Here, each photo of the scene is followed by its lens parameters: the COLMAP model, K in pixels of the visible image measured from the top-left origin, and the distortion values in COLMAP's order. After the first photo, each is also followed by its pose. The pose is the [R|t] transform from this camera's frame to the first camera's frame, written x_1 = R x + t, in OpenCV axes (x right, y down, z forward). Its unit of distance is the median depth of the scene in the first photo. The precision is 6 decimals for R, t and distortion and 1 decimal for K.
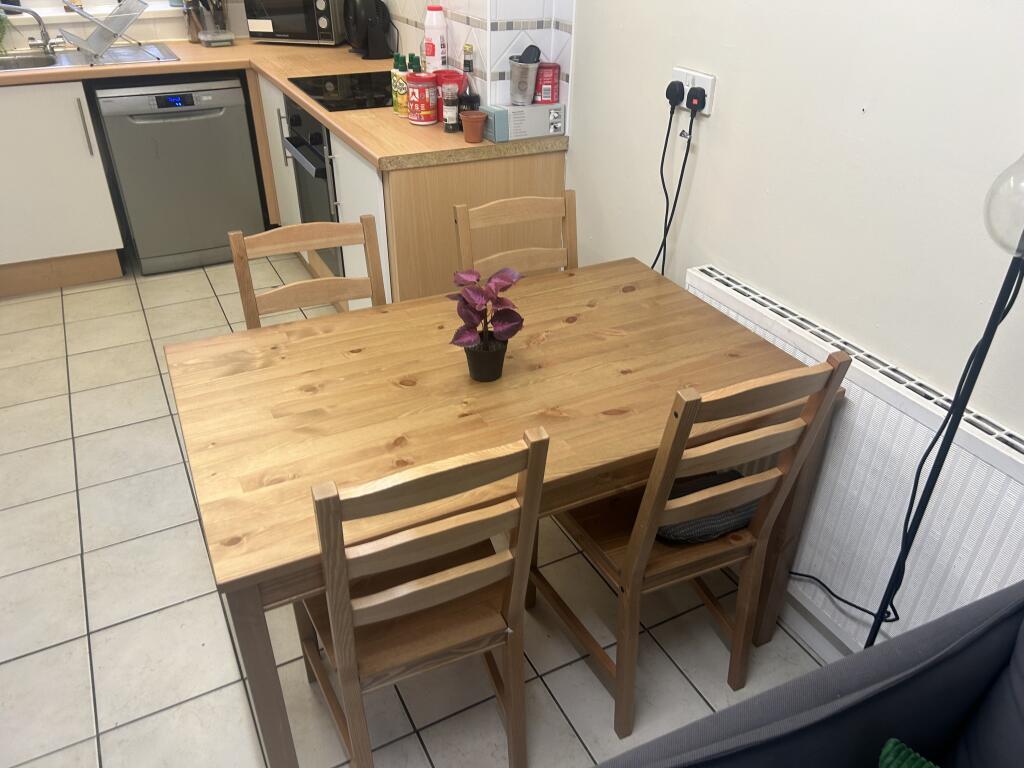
lens RADIAL K [[778.0, 0, 514.3], [0, 778.0, 391.1], [0, 0, 1]] dist [0.050203, -0.050253]
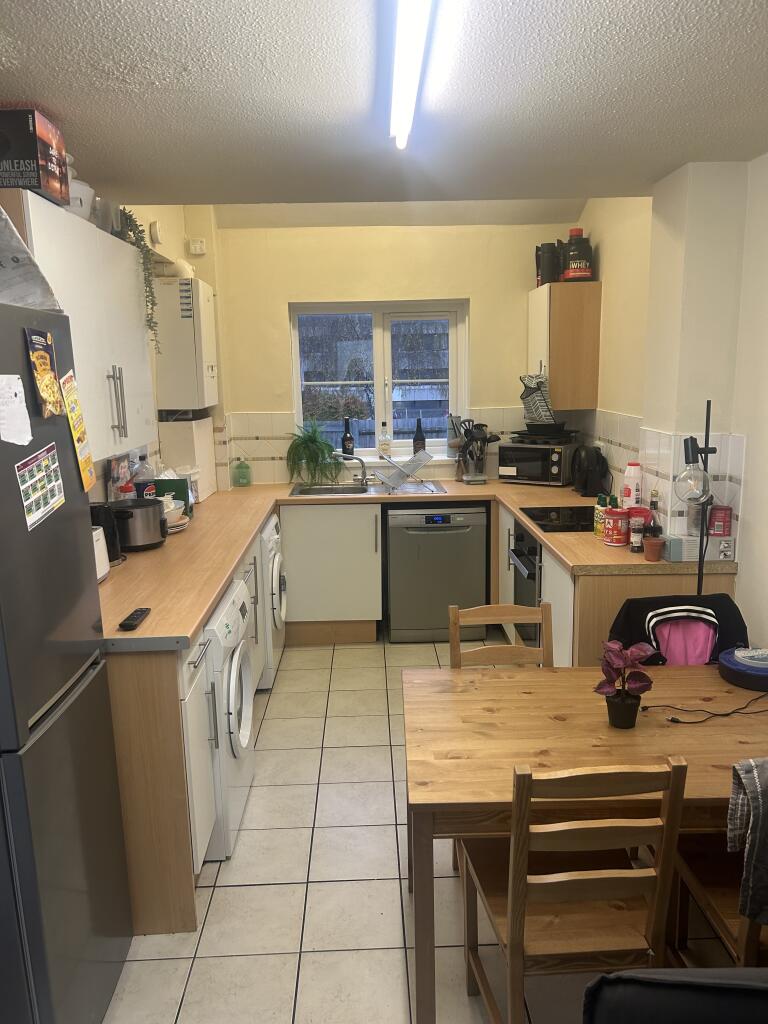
lens RADIAL K [[778.0, 0, 385.1], [0, 778.0, 513.3], [0, 0, 1]] dist [0.050203, -0.050253]
pose [[0.899032, 0.050005, -0.435019, 0.104808], [-0.205567, 0.925378, -0.318462, 0.099543], [0.386632, 0.375733, 0.842223, -0.253053]]
